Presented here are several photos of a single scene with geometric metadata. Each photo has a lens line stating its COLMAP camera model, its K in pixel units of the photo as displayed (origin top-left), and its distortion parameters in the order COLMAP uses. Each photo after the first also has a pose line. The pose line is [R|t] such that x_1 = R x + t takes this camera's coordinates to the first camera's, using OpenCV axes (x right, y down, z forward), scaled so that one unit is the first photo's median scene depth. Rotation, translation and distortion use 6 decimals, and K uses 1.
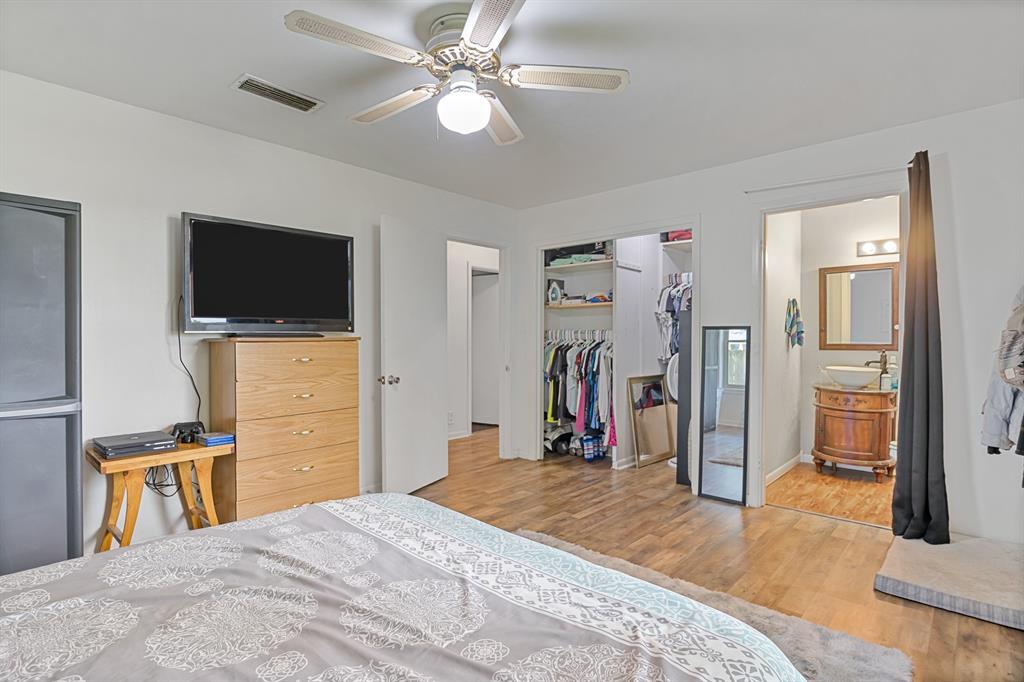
lens RADIAL K [[517.6, 0, 510.6], [0, 517.6, 343.5], [0, 0, 1]] dist [-0.009599, 0.002314]
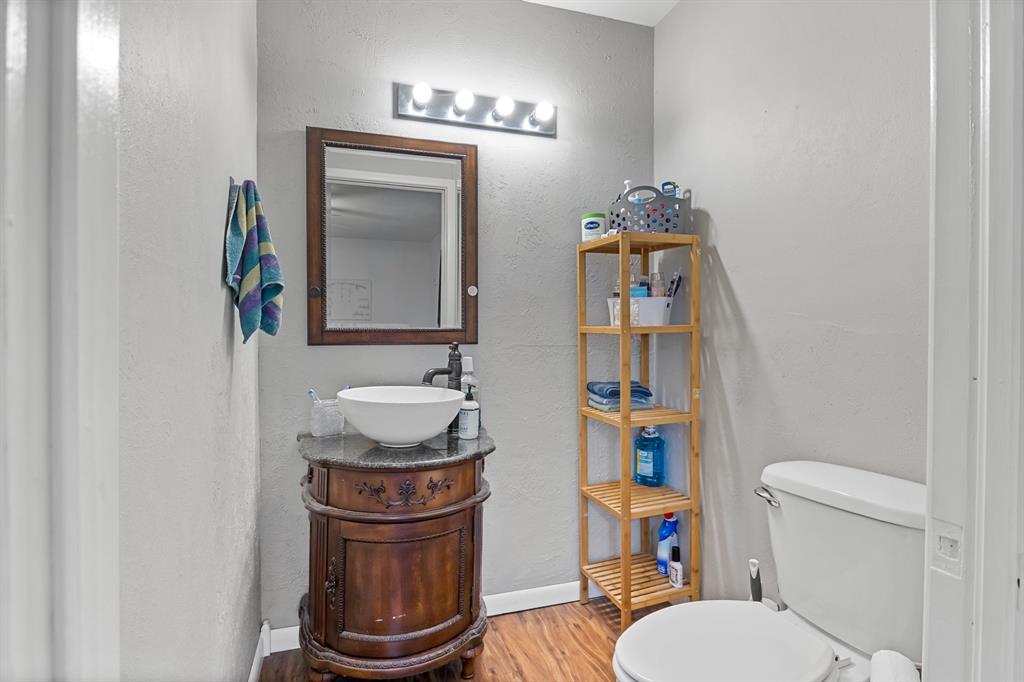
lens RADIAL K [[517.6, 0, 513.6], [0, 517.6, 338.8], [0, 0, 1]] dist [-0.009599, 0.002314]
pose [[0.496545, -0.014955, 0.867882, 0.407373], [0.005297, 0.999885, 0.014198, 0.004074], [-0.867995, -0.002453, 0.496567, 0.804131]]
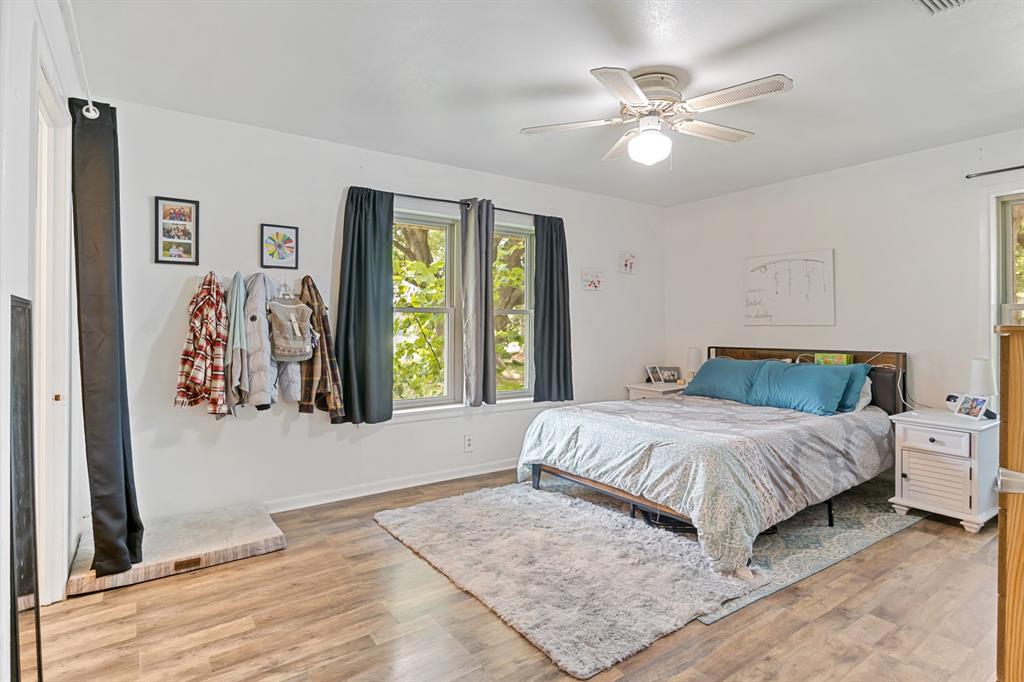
lens RADIAL K [[517.6, 0, 515.0], [0, 517.6, 331.9], [0, 0, 1]] dist [-0.009599, 0.002314]
pose [[-0.977375, -0.000613, 0.211513, -0.019079], [0.004481, 0.999711, 0.023603, -0.015680], [-0.211466, 0.024017, -0.977090, 1.184812]]
